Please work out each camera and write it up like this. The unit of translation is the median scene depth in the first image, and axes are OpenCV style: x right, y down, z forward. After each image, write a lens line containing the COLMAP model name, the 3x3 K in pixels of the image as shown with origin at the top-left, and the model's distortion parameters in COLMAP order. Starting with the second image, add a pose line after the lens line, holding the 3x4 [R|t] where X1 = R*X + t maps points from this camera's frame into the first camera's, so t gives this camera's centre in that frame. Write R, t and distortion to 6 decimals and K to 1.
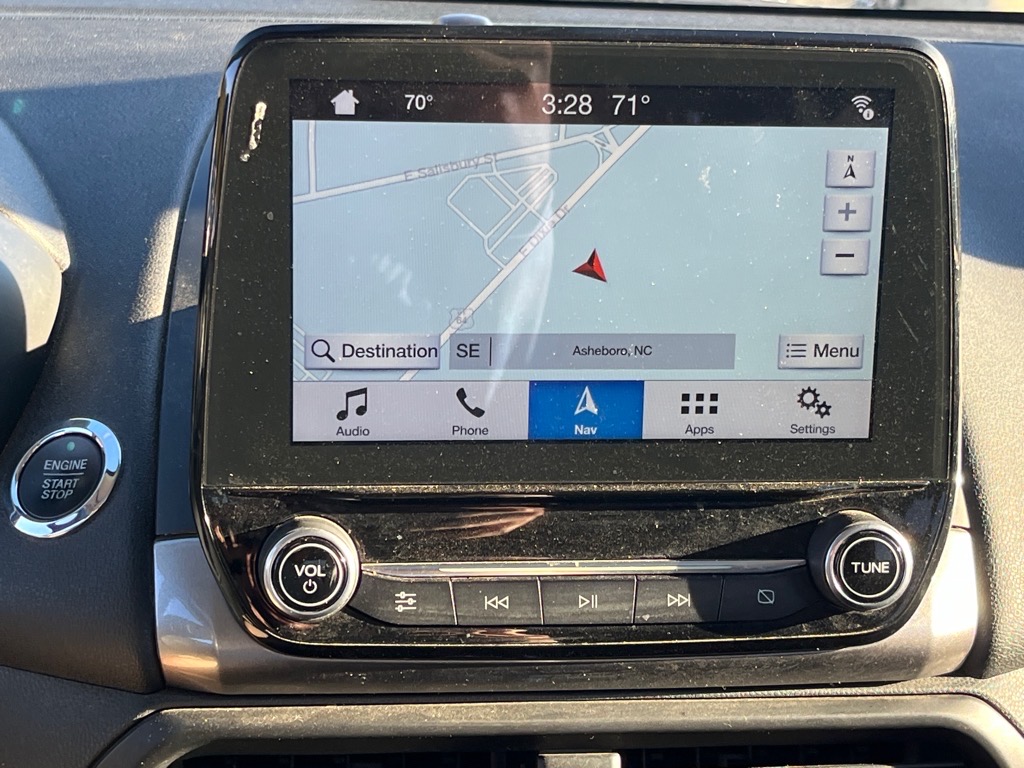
lens RADIAL K [[1785.0, 0, 511.2], [0, 1785.0, 382.4], [0, 0, 1]] dist [0.066850, 0.000000]
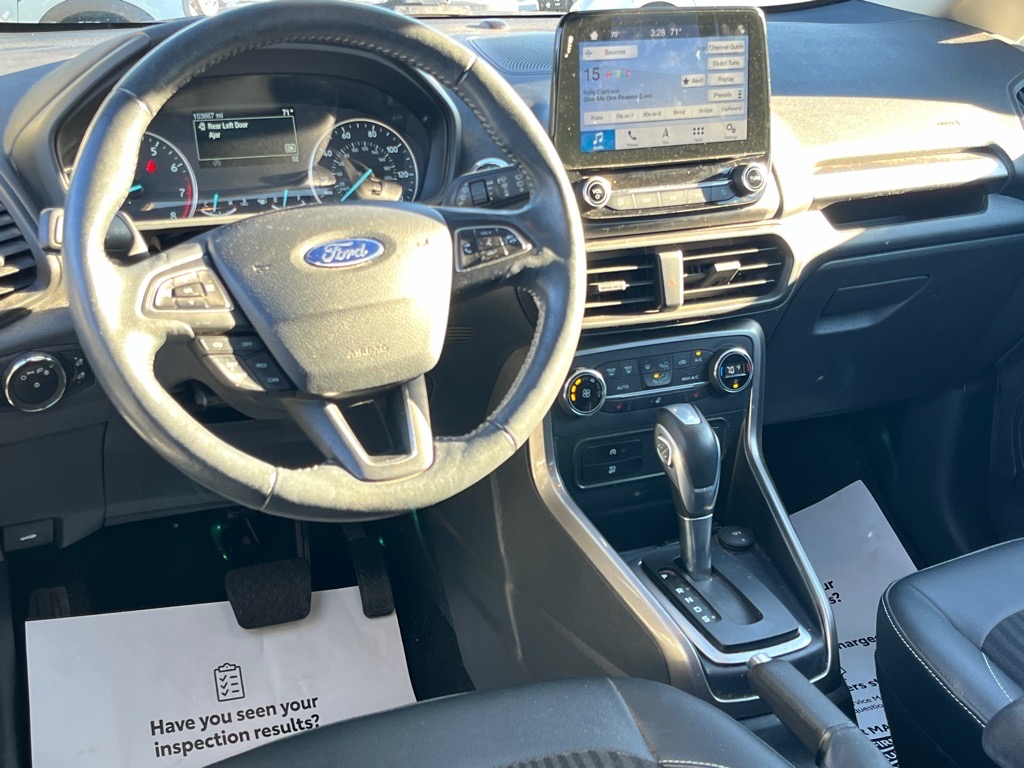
lens RADIAL K [[1293.5, 0, 503.3], [0, 1293.5, 382.8], [0, 0, 1]] dist [0.092558, 0.000000]
pose [[0.951263, -0.125385, 0.281739, -0.902382], [0.110183, 0.991497, 0.069234, 0.250280], [-0.288024, -0.034817, 0.956990, -1.065397]]
